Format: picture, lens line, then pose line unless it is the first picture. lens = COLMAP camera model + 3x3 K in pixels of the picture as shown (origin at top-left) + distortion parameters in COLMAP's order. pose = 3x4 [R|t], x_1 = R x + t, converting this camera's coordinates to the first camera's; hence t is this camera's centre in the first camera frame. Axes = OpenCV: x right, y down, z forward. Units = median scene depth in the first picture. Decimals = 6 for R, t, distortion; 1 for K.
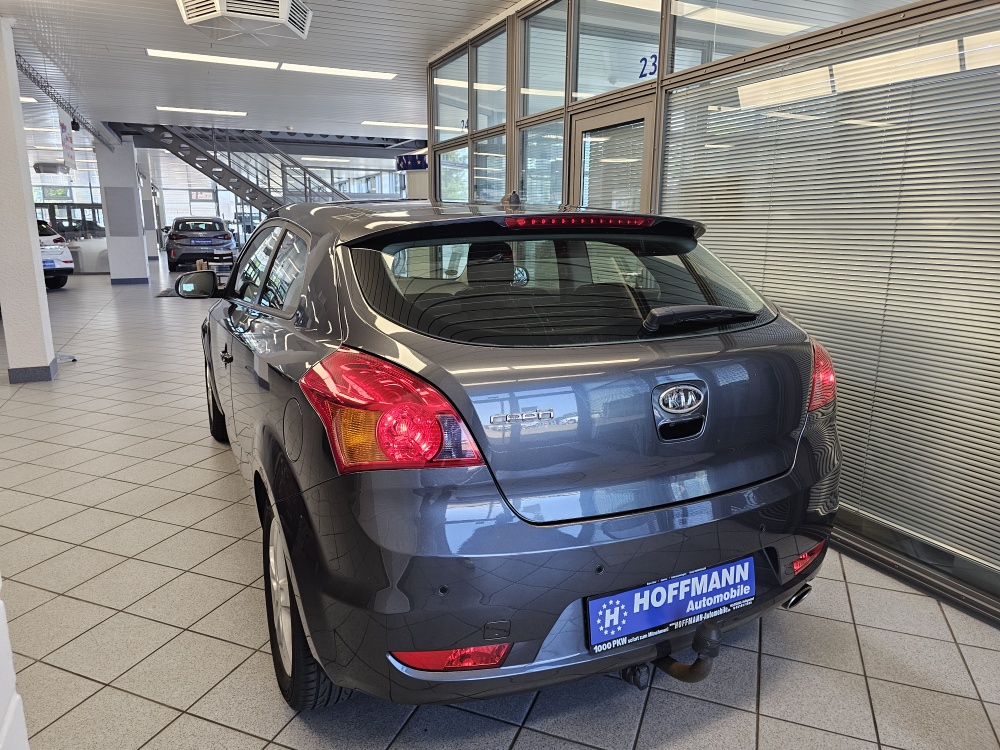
lens RADIAL K [[685.5, 0, 495.5], [0, 685.5, 371.7], [0, 0, 1]] dist [0.028231, -0.050200]
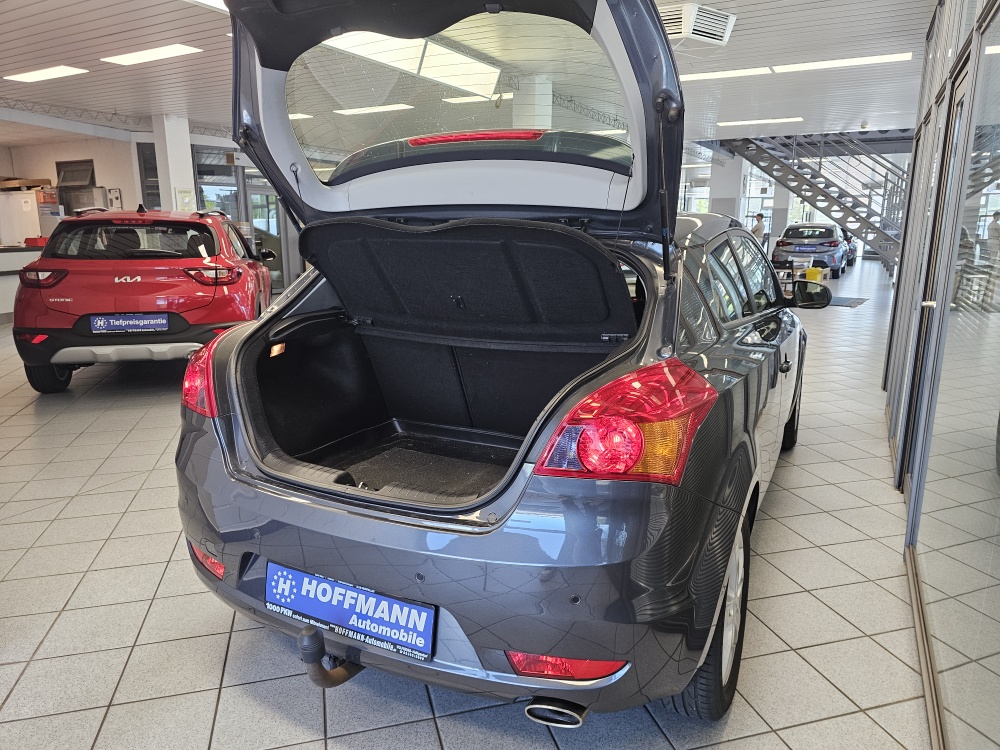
lens RADIAL K [[685.5, 0, 499.7], [0, 685.5, 371.1], [0, 0, 1]] dist [0.028231, -0.050200]
pose [[0.596170, 0.155310, -0.787692, 1.130646], [-0.163187, 0.984071, 0.070521, -0.115045], [0.786098, 0.086499, 0.612019, 0.528945]]
